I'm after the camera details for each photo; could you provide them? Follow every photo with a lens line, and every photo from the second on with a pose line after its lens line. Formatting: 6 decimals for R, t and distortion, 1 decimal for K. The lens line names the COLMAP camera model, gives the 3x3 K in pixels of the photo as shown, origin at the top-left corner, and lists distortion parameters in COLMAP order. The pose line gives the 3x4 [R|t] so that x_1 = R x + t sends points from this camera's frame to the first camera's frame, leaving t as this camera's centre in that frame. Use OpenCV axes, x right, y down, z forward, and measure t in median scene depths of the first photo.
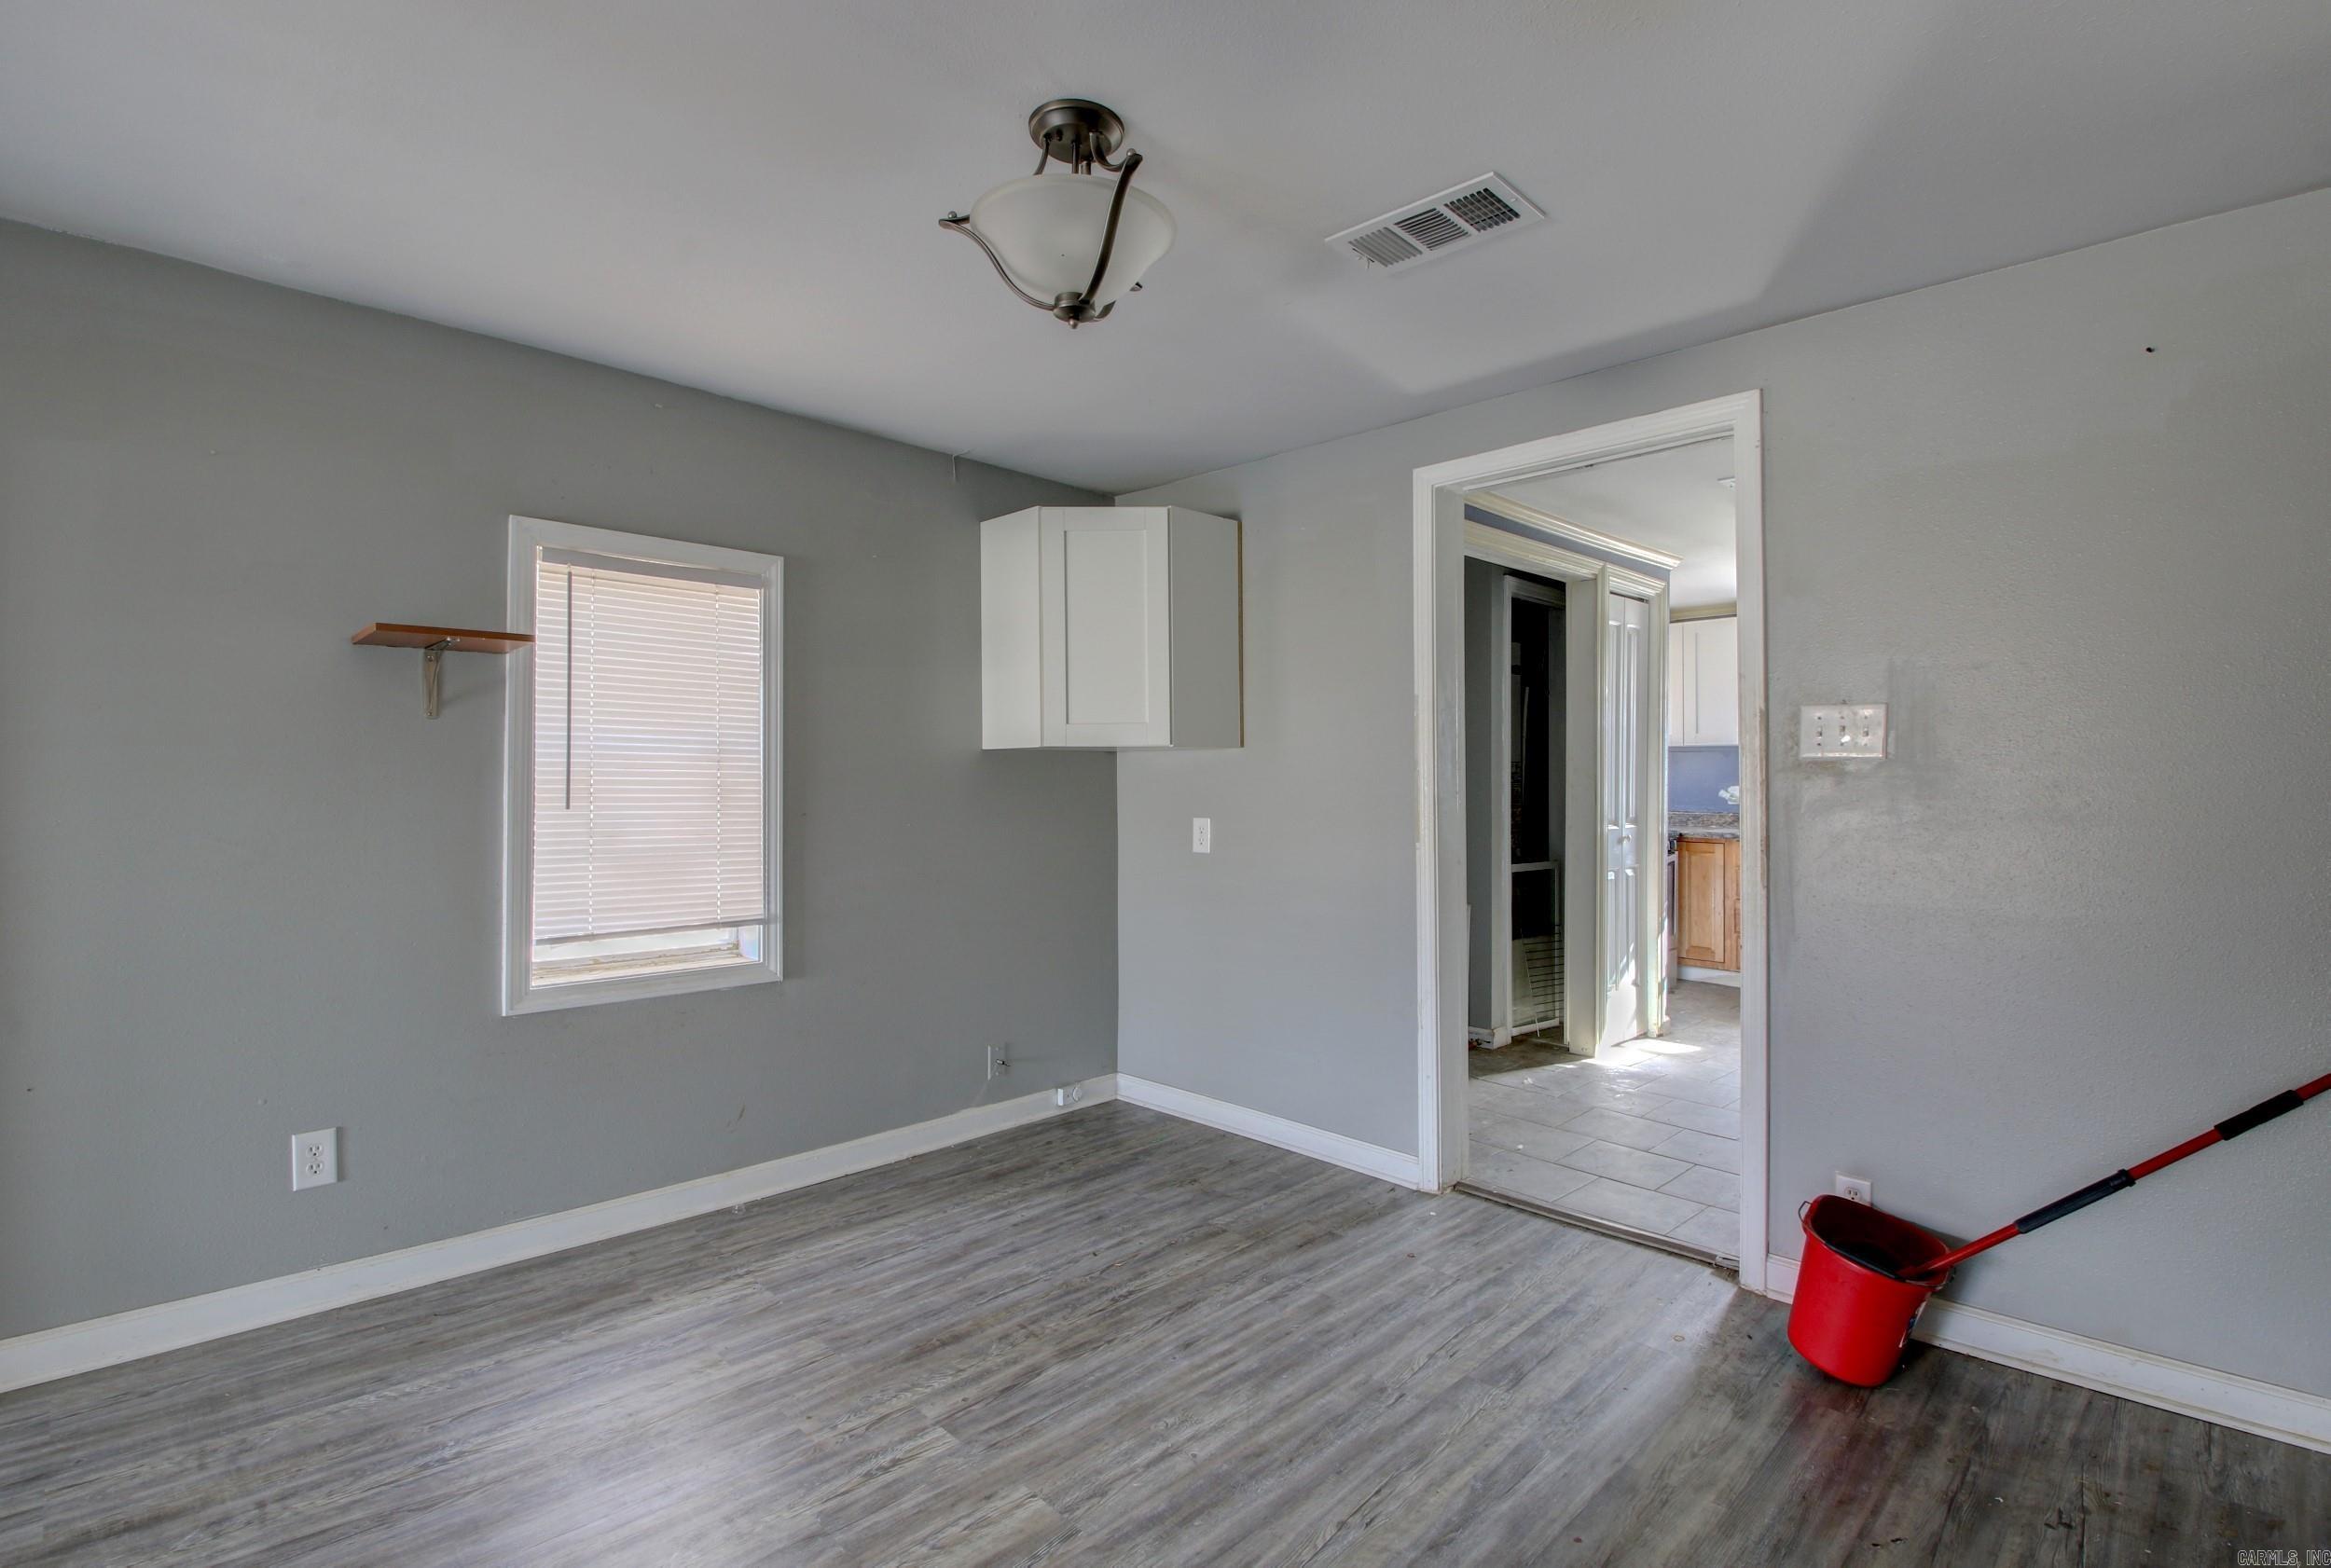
lens RADIAL K [[1097.4, 0, 1164.6], [0, 1097.4, 799.4], [0, 0, 1]] dist [0.009008, -0.018322]
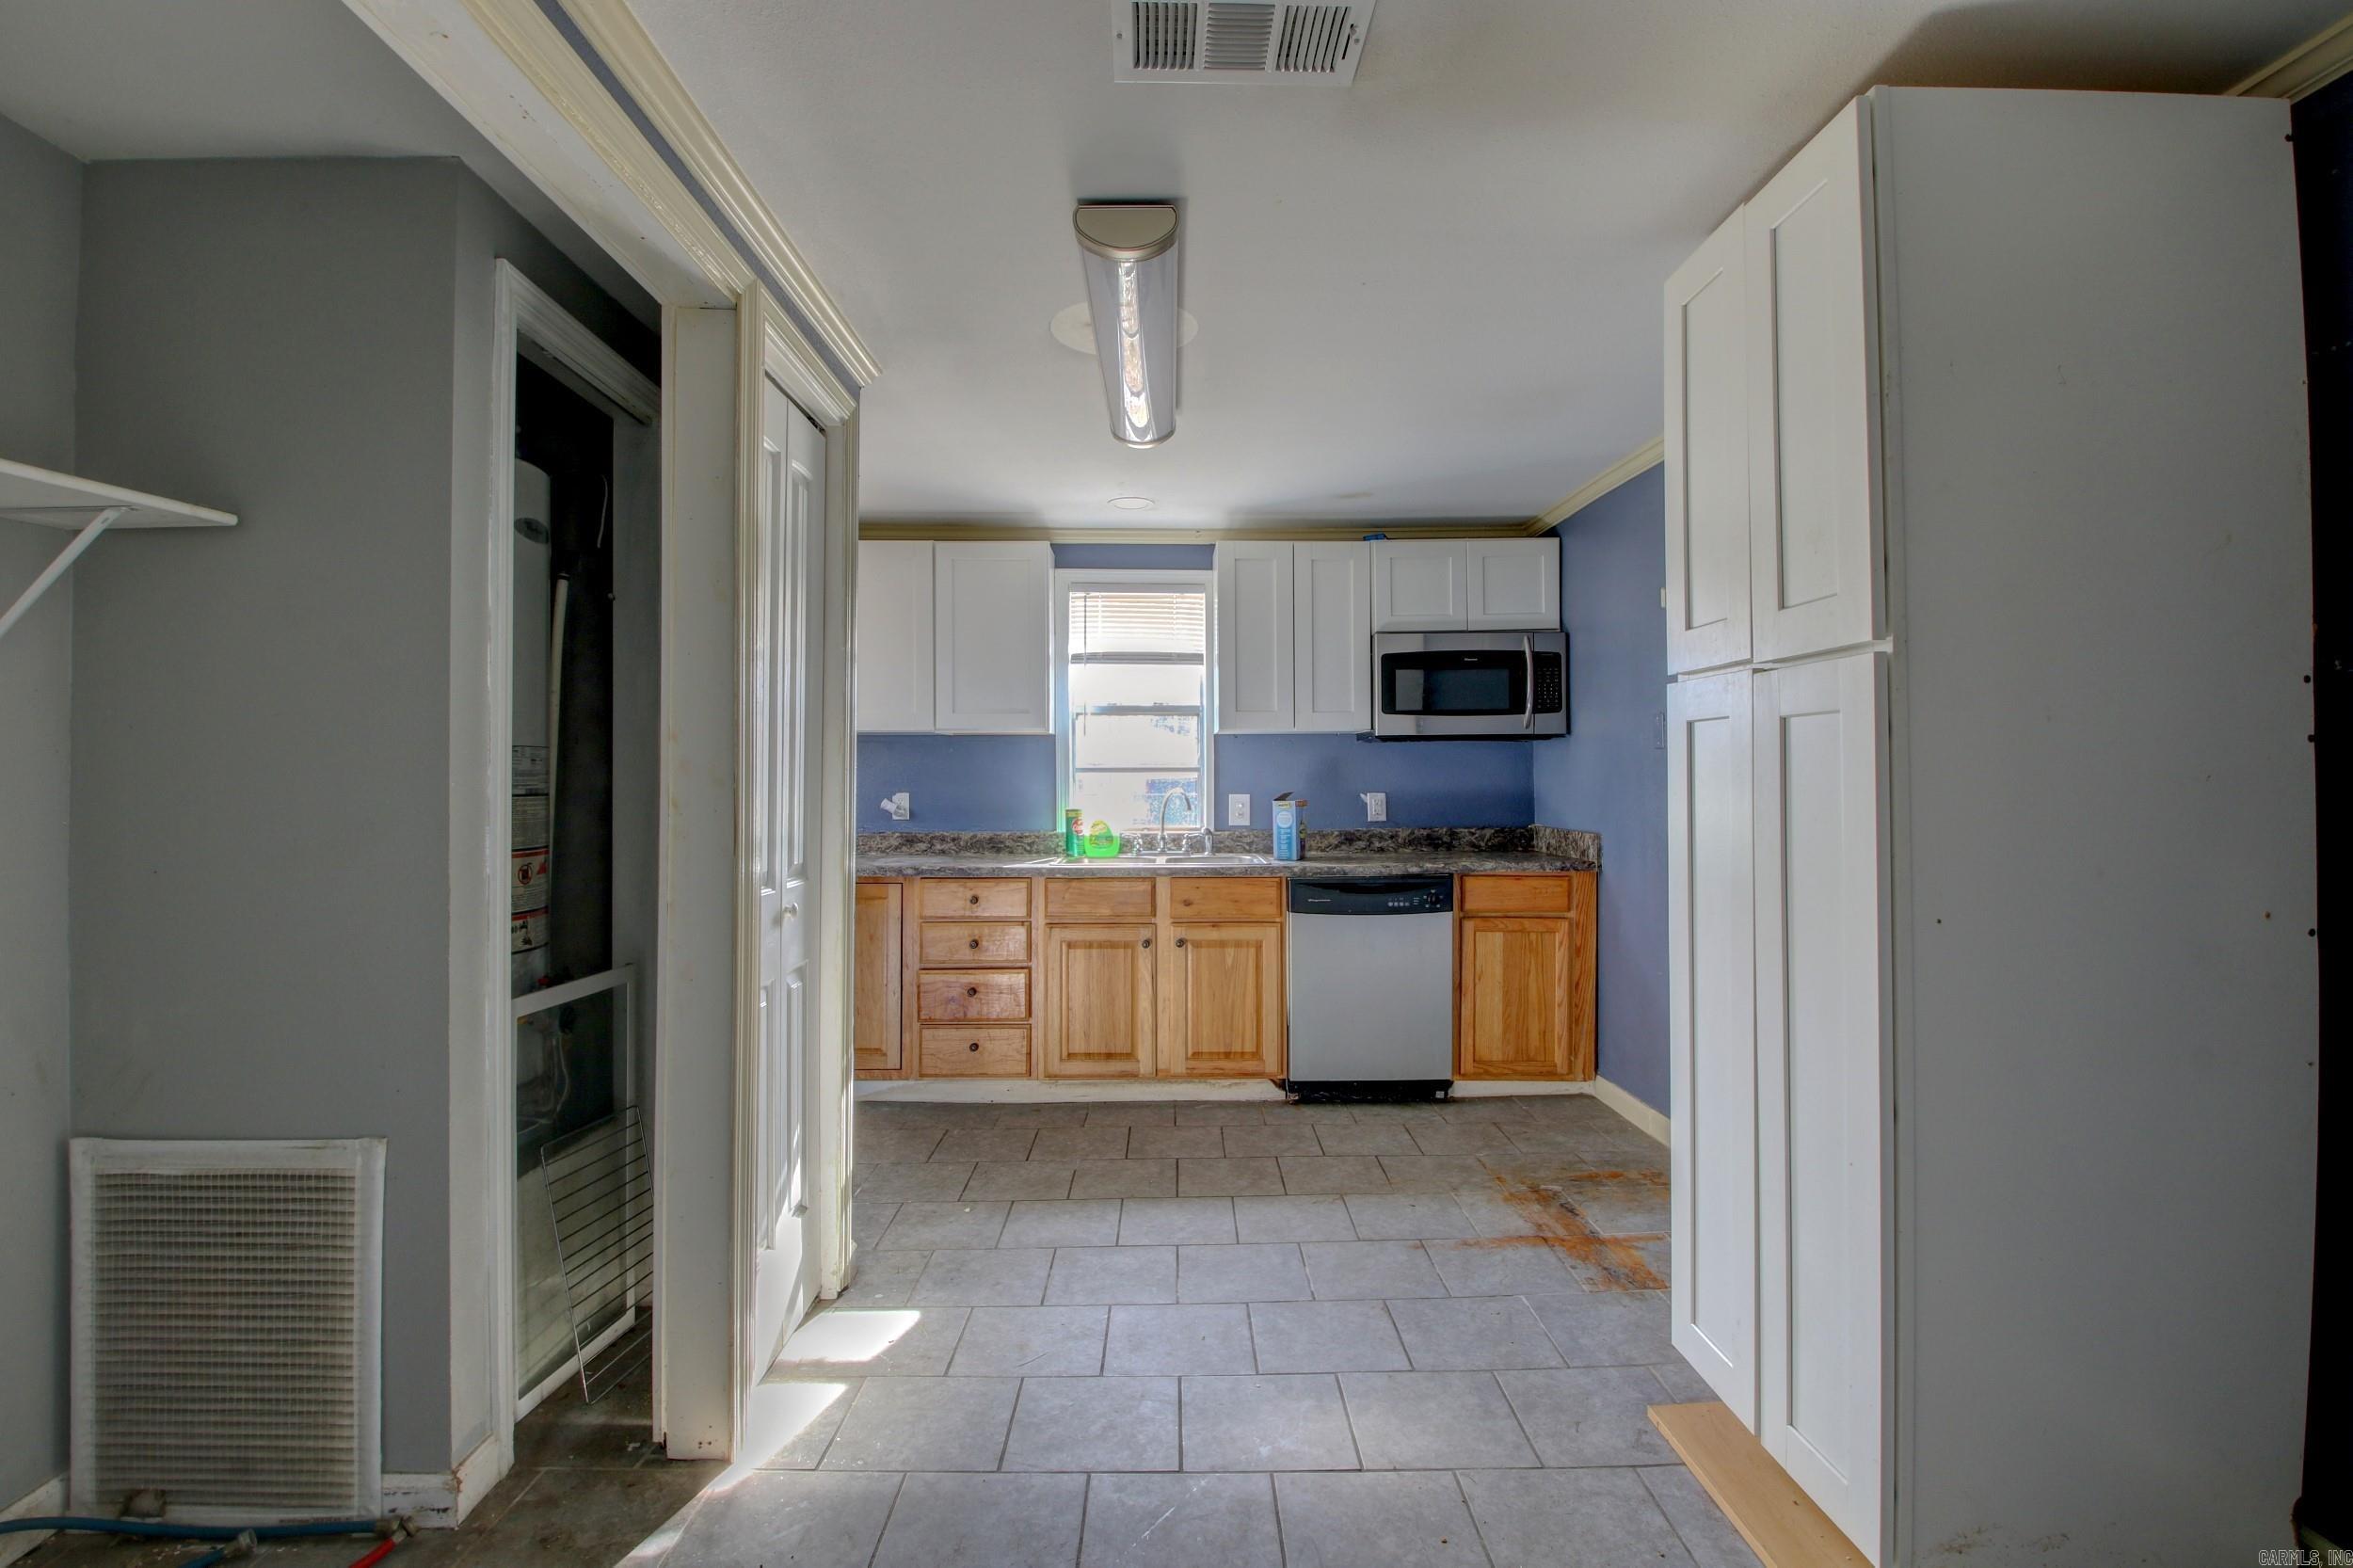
lens RADIAL K [[1107.9, 0, 1193.2], [0, 1107.9, 750.4], [0, 0, 1]] dist [0.009008, -0.018322]
pose [[0.682274, 0.016834, 0.730902, 0.284793], [0.017009, 0.999099, -0.038888, -0.018765], [-0.730898, 0.038964, 0.681373, 0.818954]]
